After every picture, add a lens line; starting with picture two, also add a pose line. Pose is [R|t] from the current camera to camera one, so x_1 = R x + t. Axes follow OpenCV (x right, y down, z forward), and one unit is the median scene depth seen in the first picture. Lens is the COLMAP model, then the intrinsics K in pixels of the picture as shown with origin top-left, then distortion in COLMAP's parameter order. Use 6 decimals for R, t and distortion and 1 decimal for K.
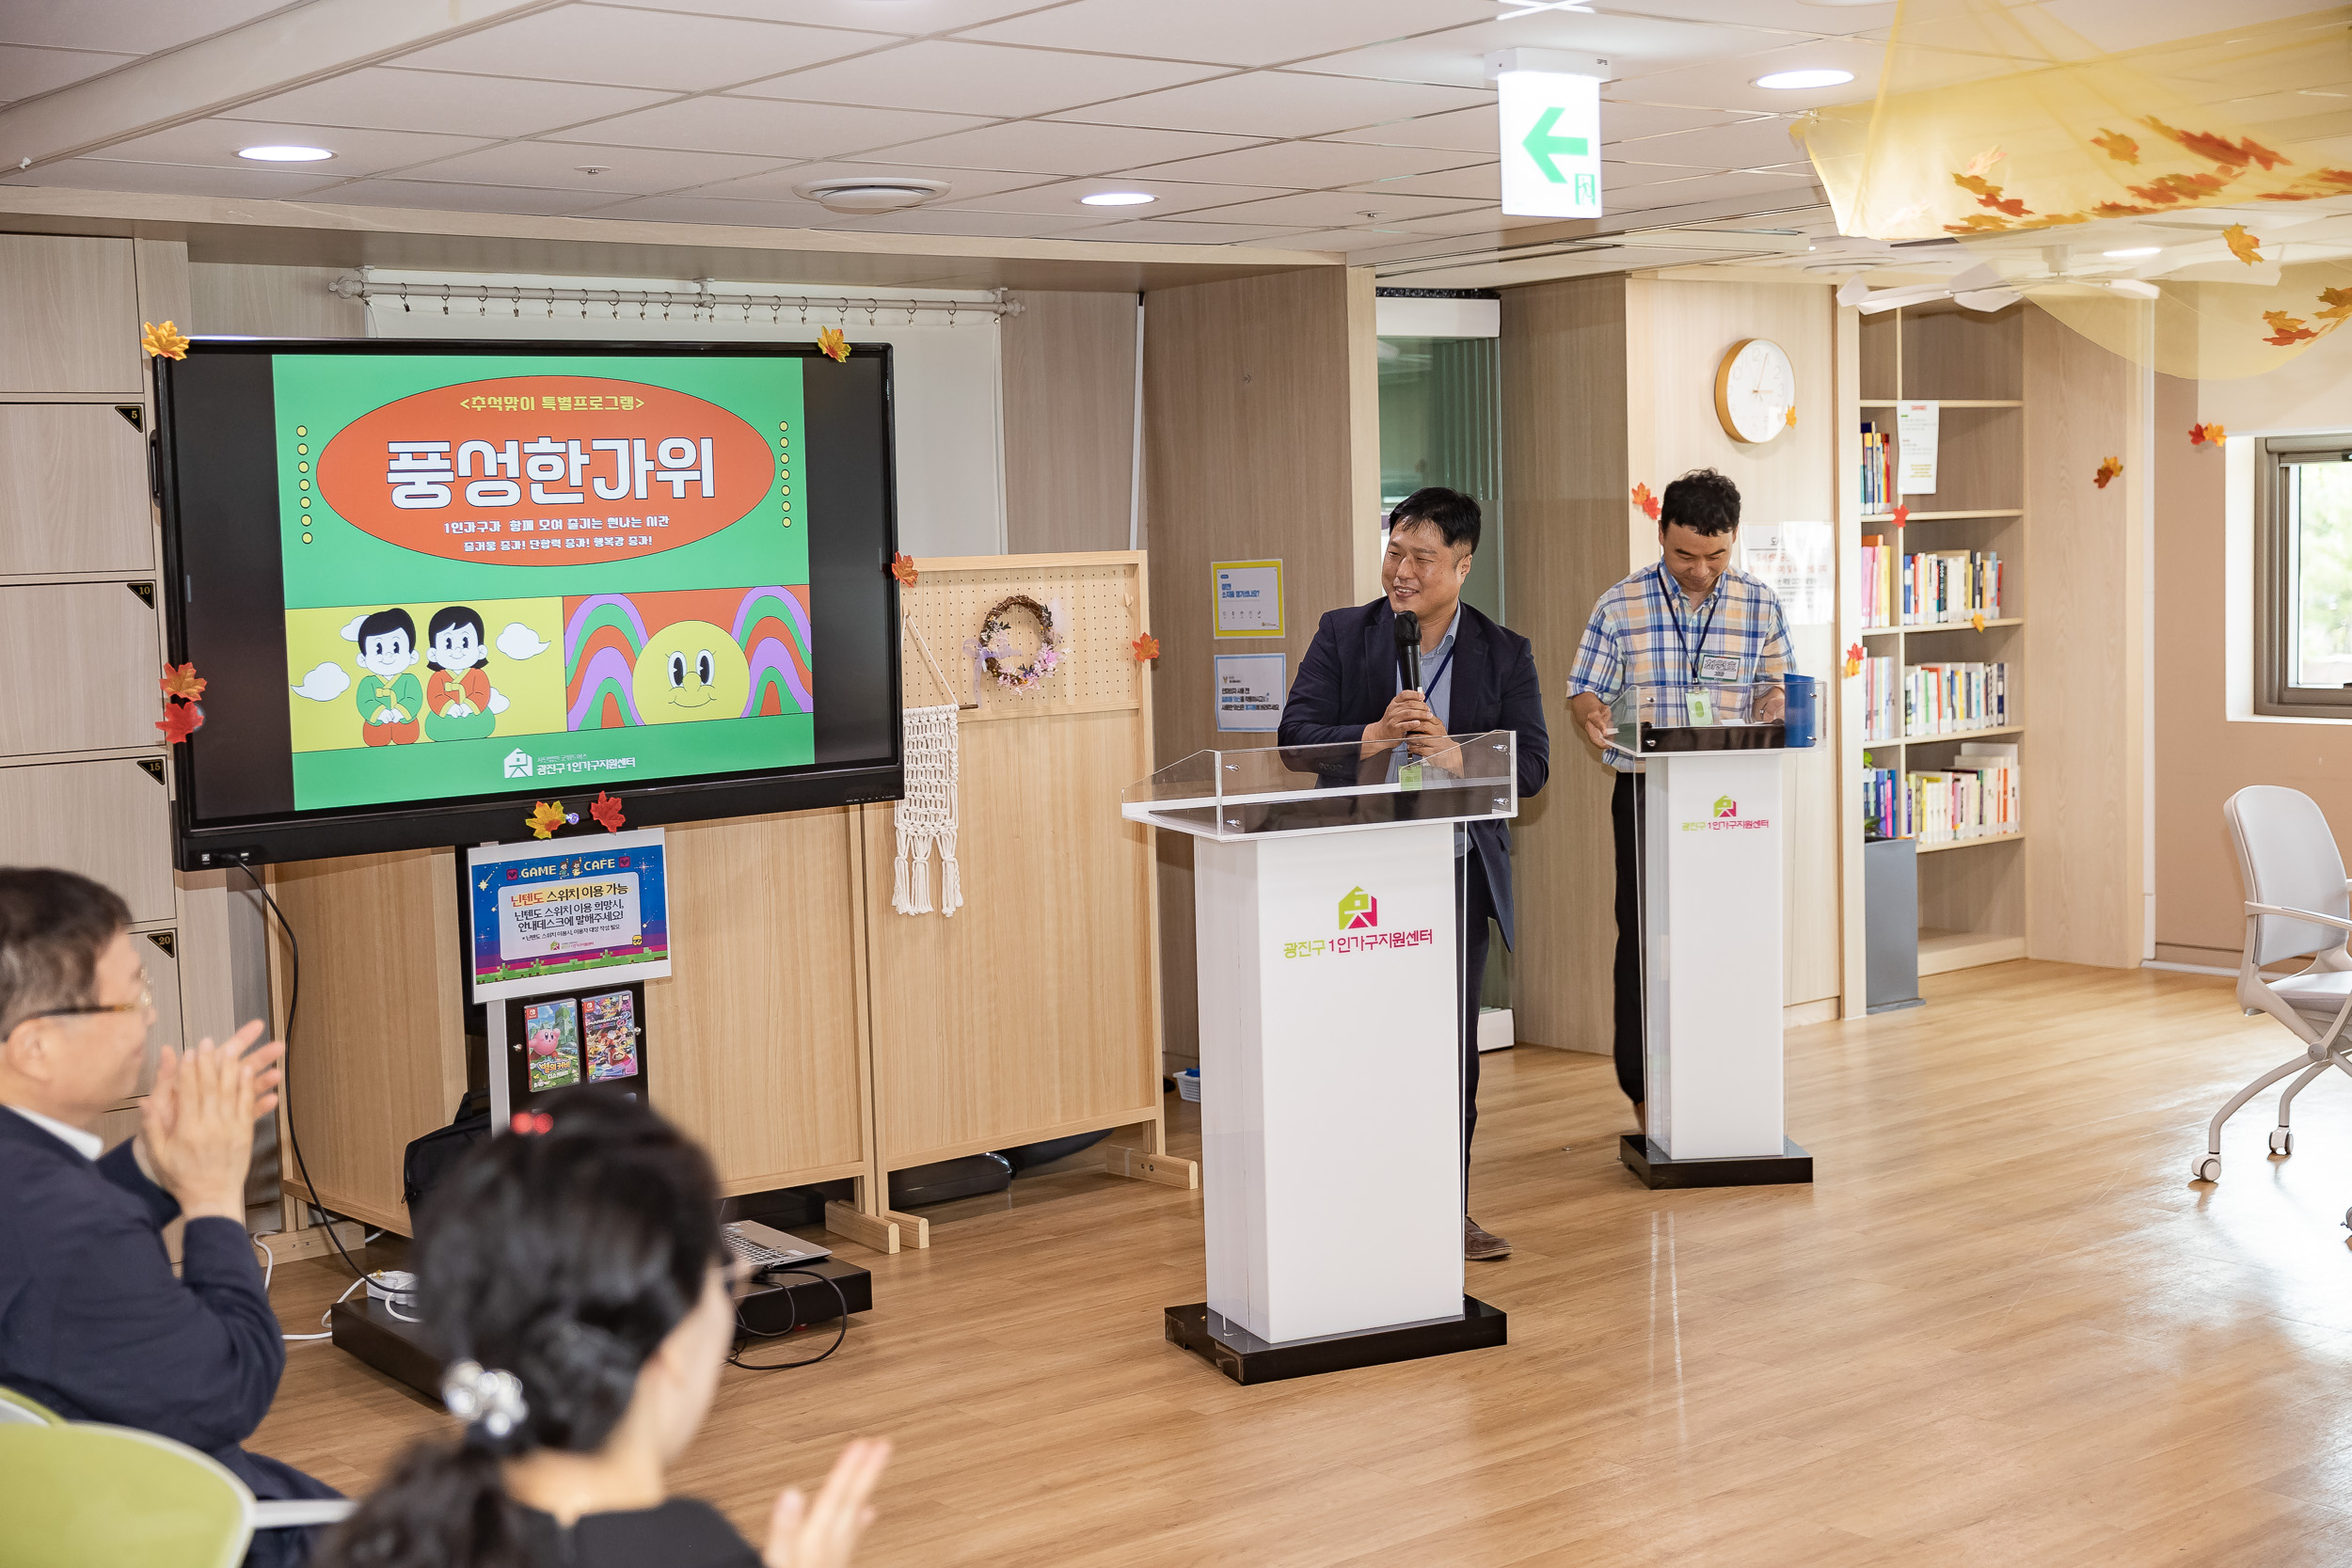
lens RADIAL K [[3014.6, 0, 1163.6], [0, 3014.6, 791.4], [0, 0, 1]] dist [0.040746, 0.000000]
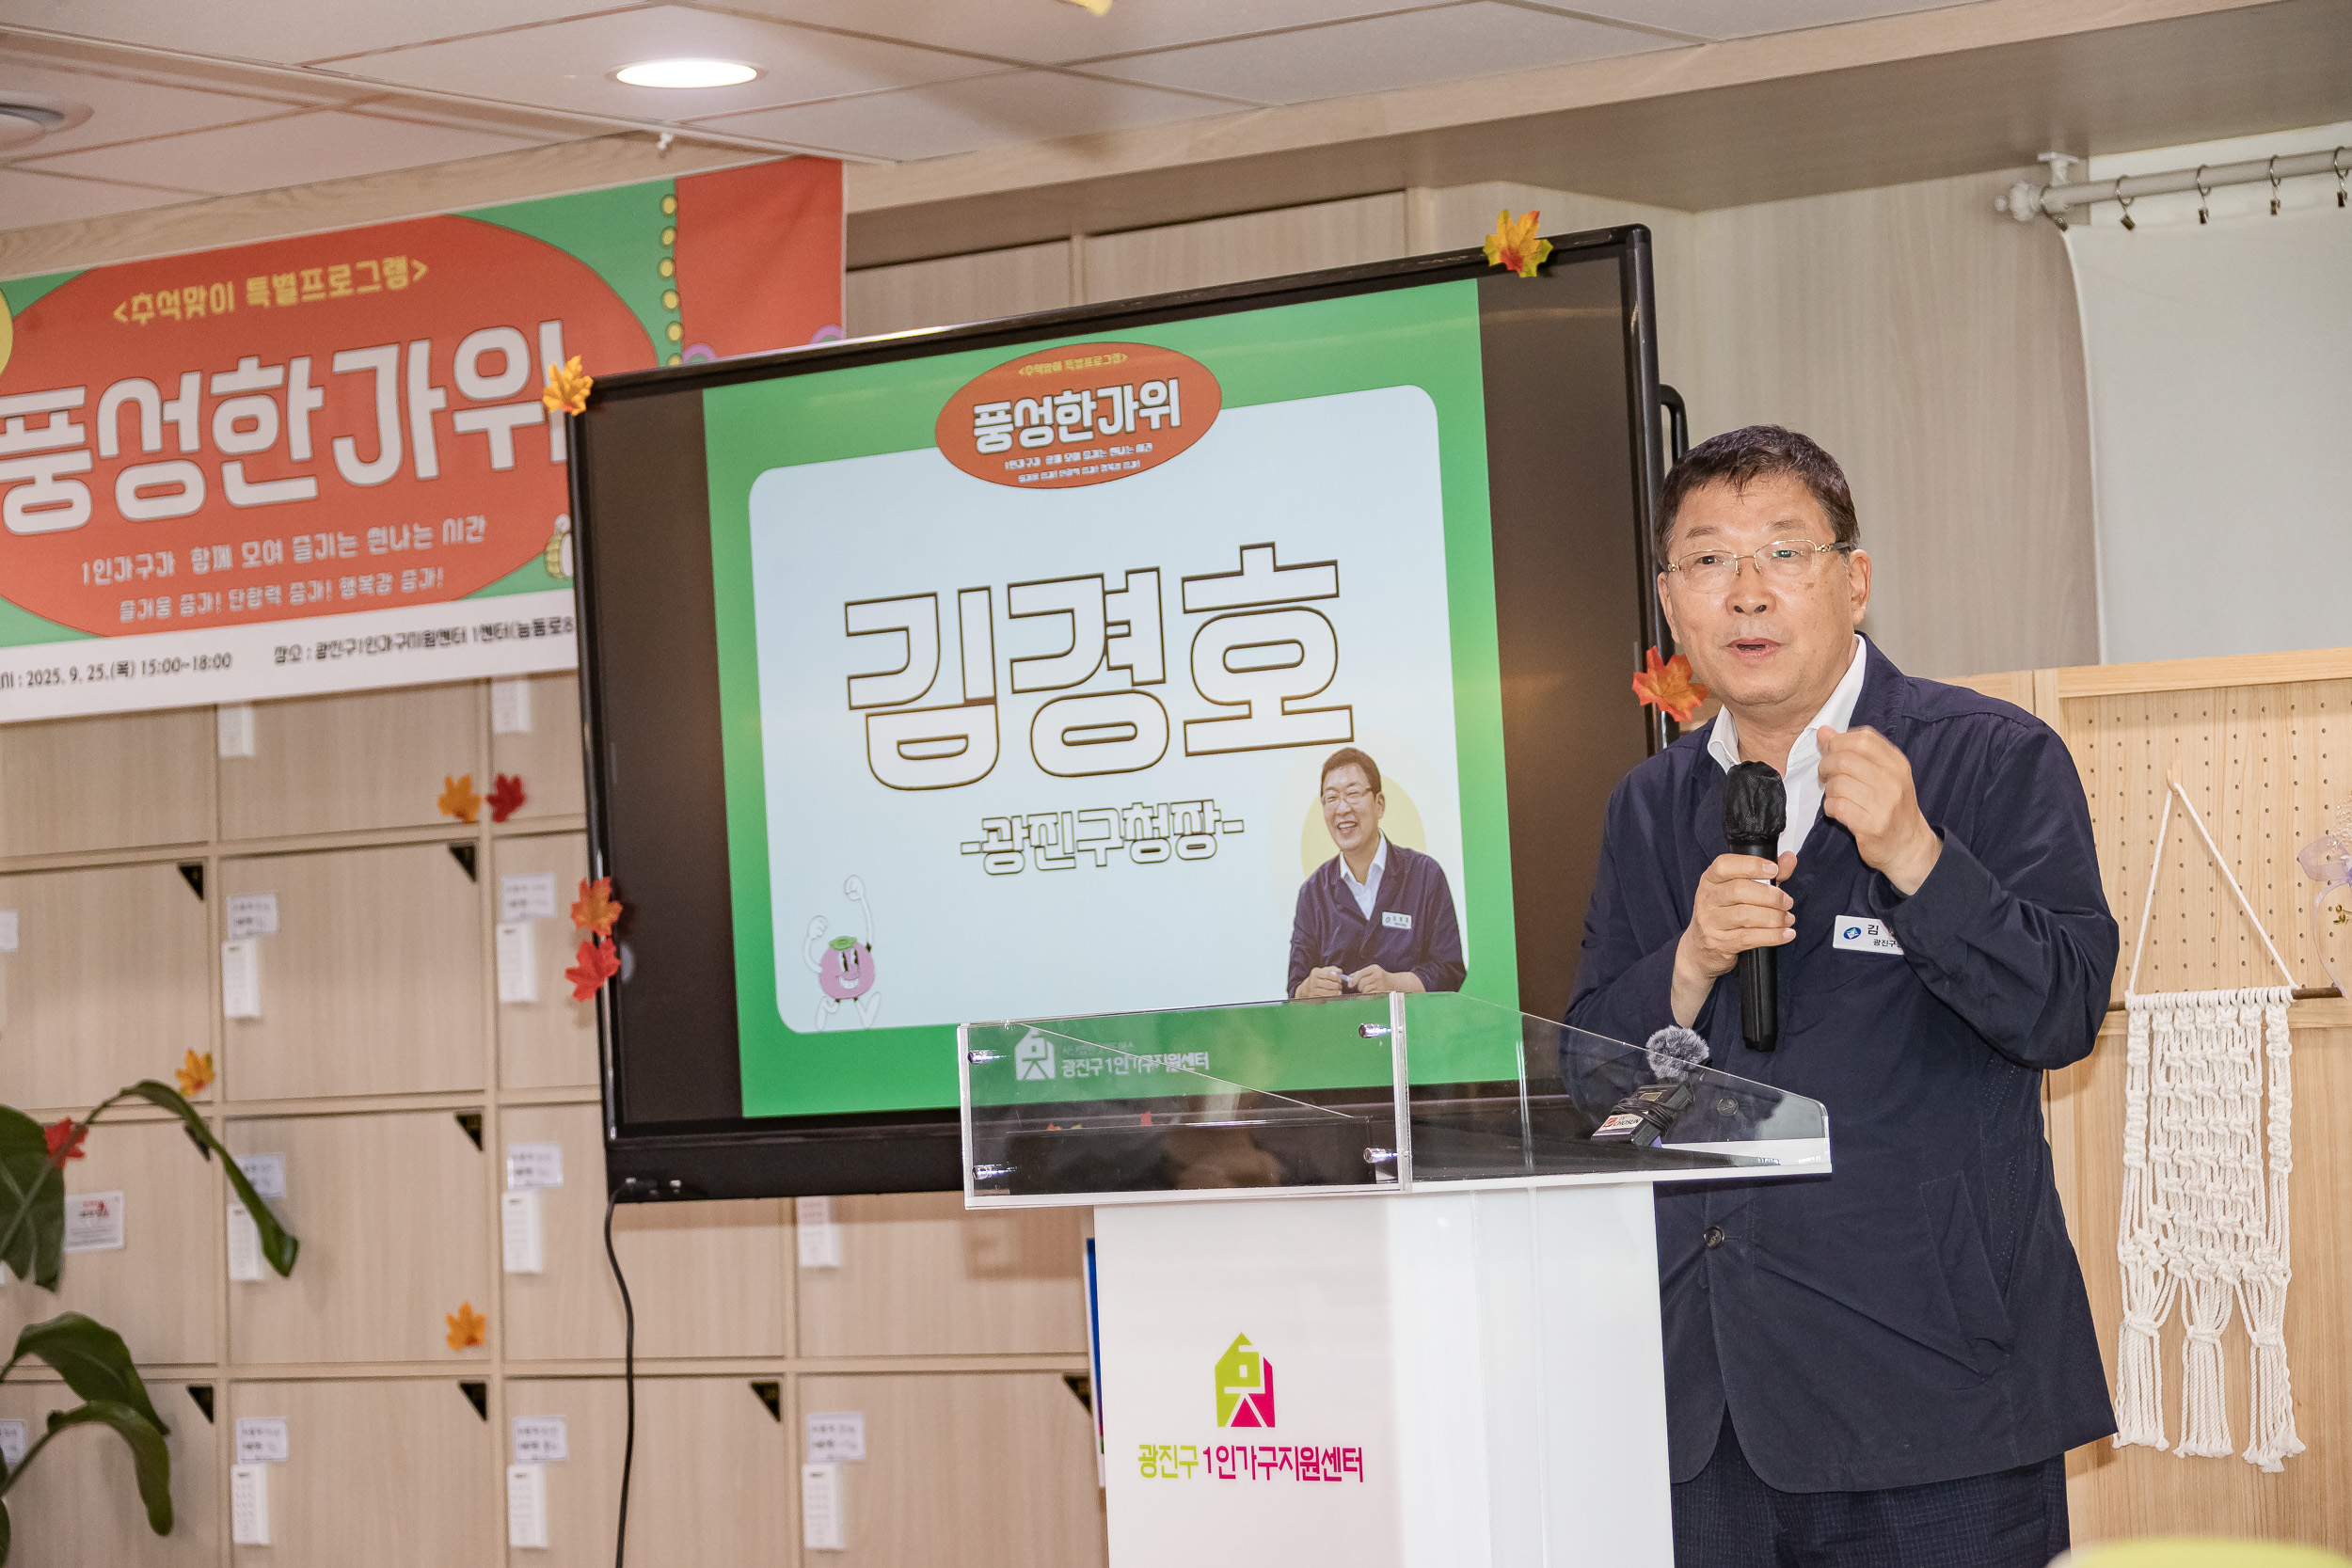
lens RADIAL K [[6744.3, 0, 1152.5], [0, 6744.3, 746.7], [0, 0, 1]] dist [0.231210, 0.000000]
pose [[0.213007, -0.036907, -0.976353, 0.975017], [-0.061398, 0.996806, -0.051075, -0.003375], [0.975120, 0.070826, 0.210061, 0.710404]]
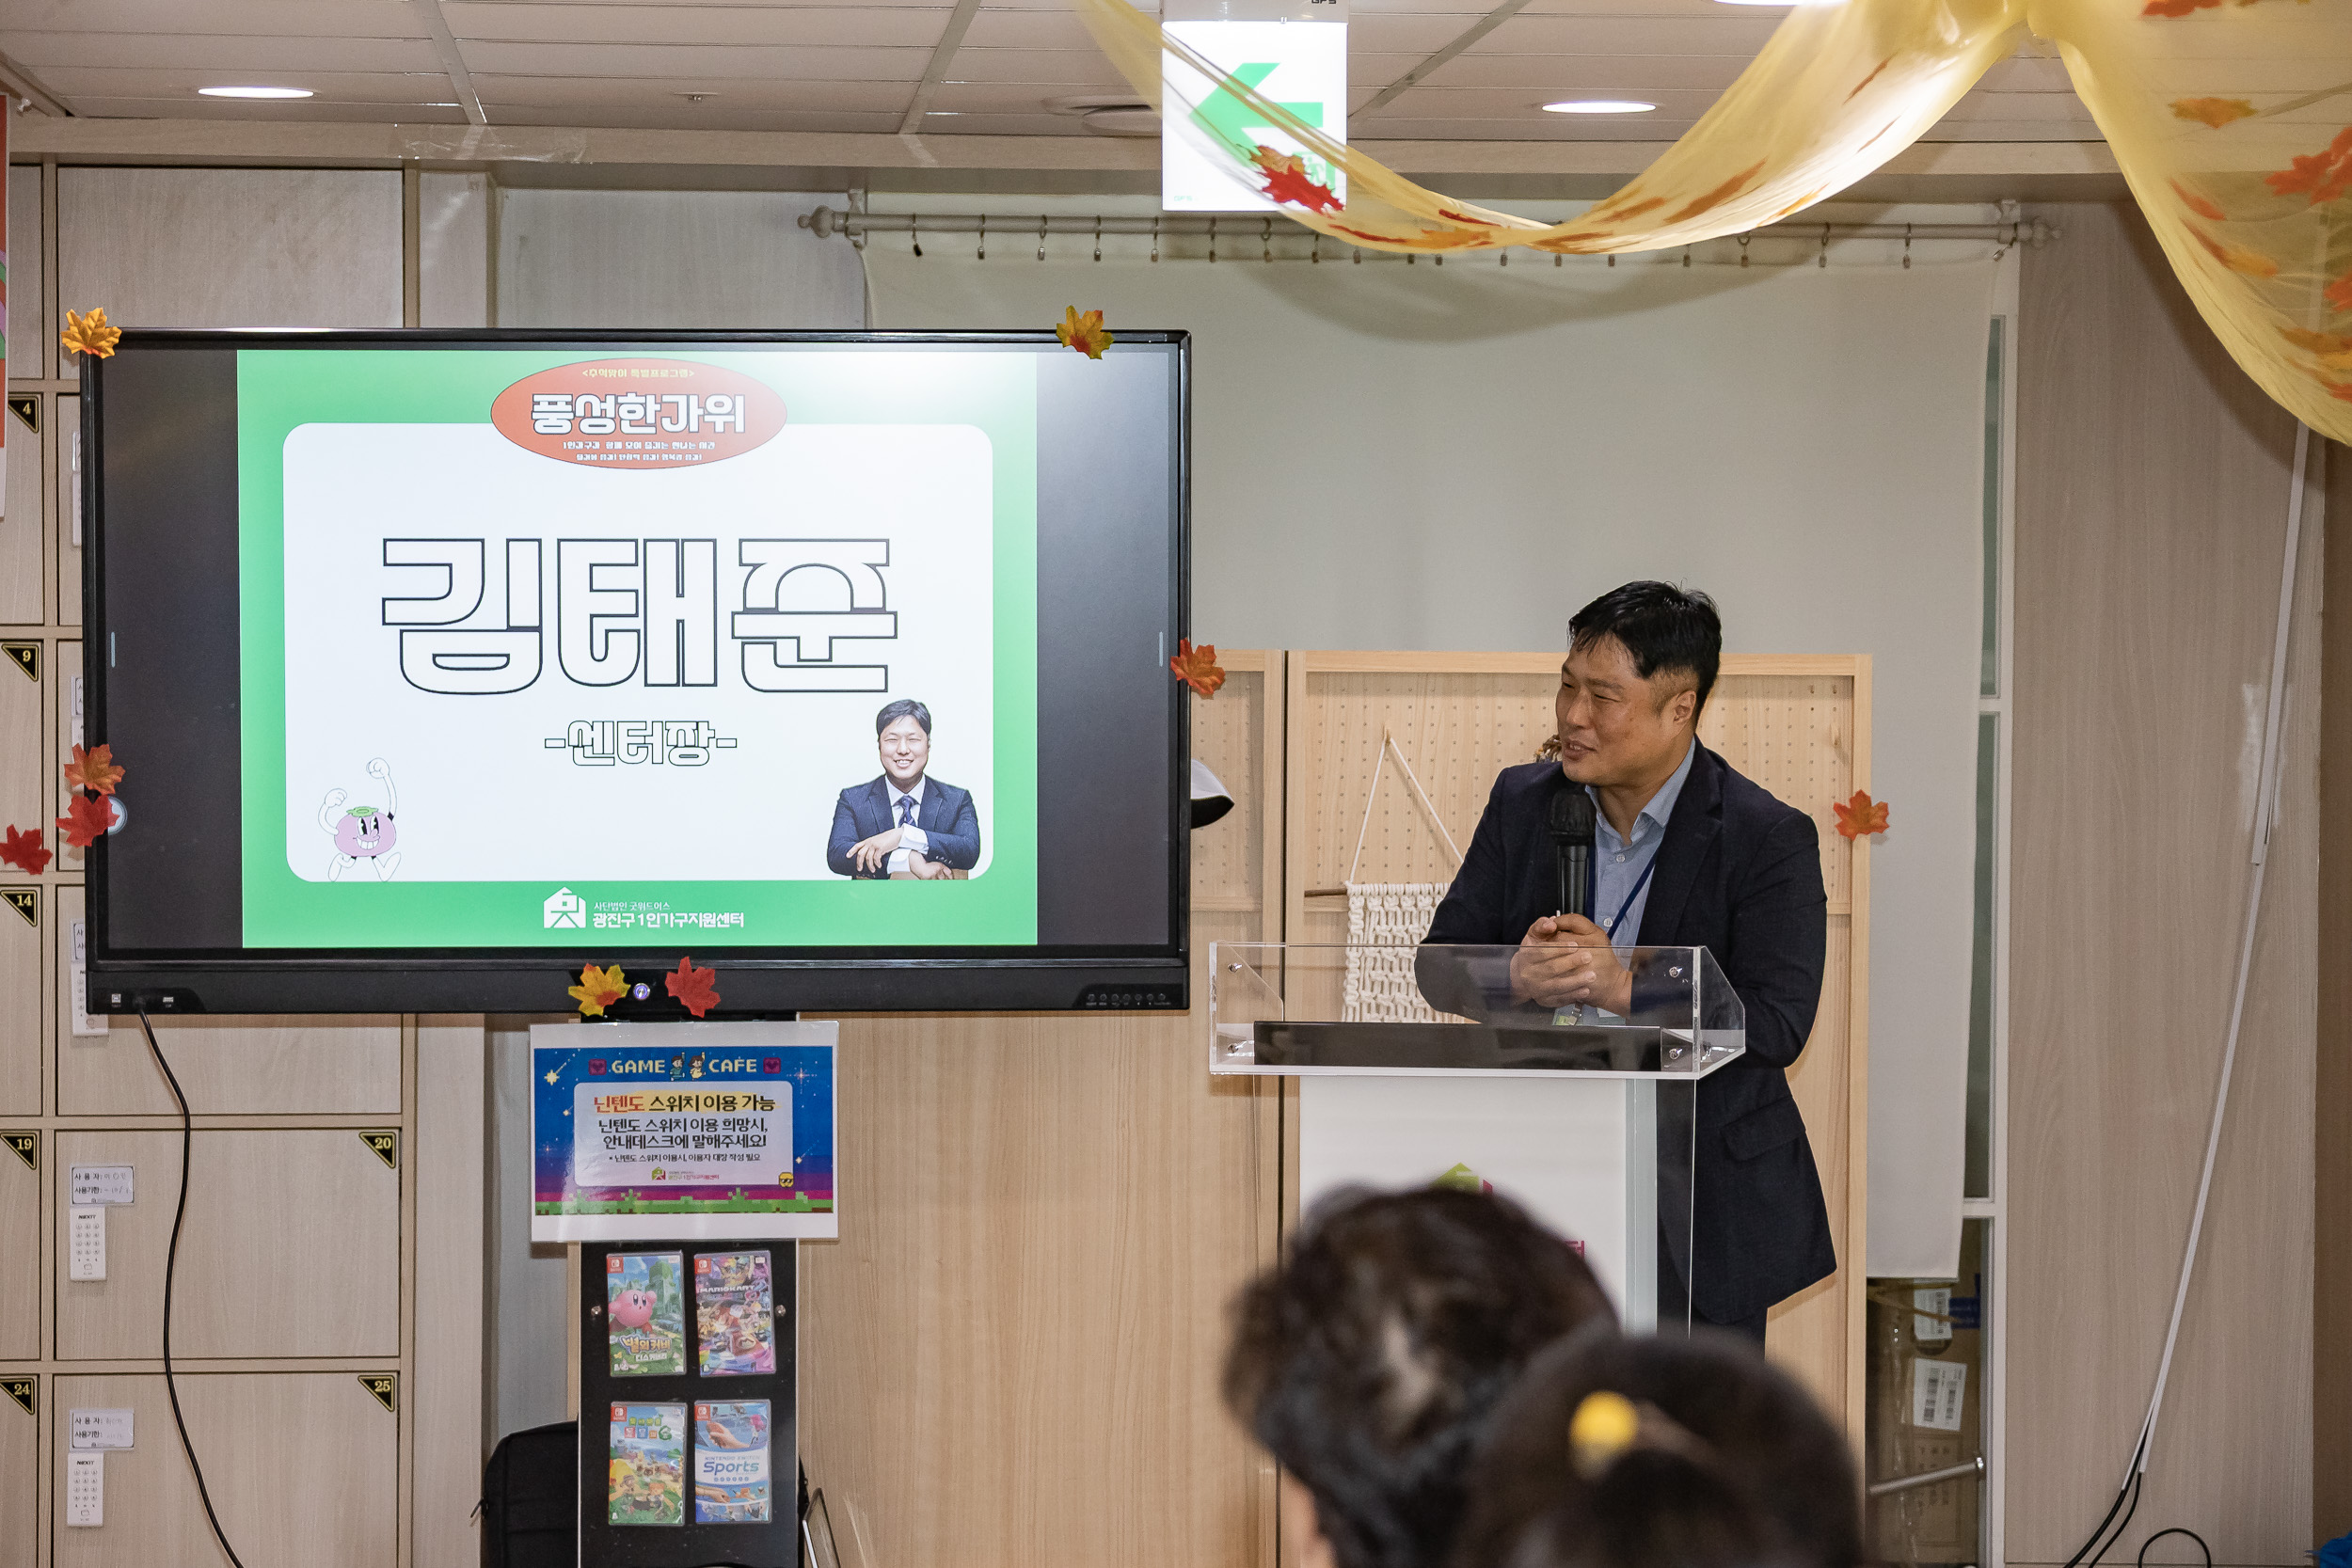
lens RADIAL K [[7507.9, 0, 1216.2], [0, 7507.9, 831.5], [0, 0, 1]] dist [0.226302, 0.000000]
pose [[0.817626, 0.053449, -0.573264, 0.896615], [-0.081206, 0.996434, -0.022918, 0.000865], [0.569995, 0.065291, 0.819050, -0.369179]]
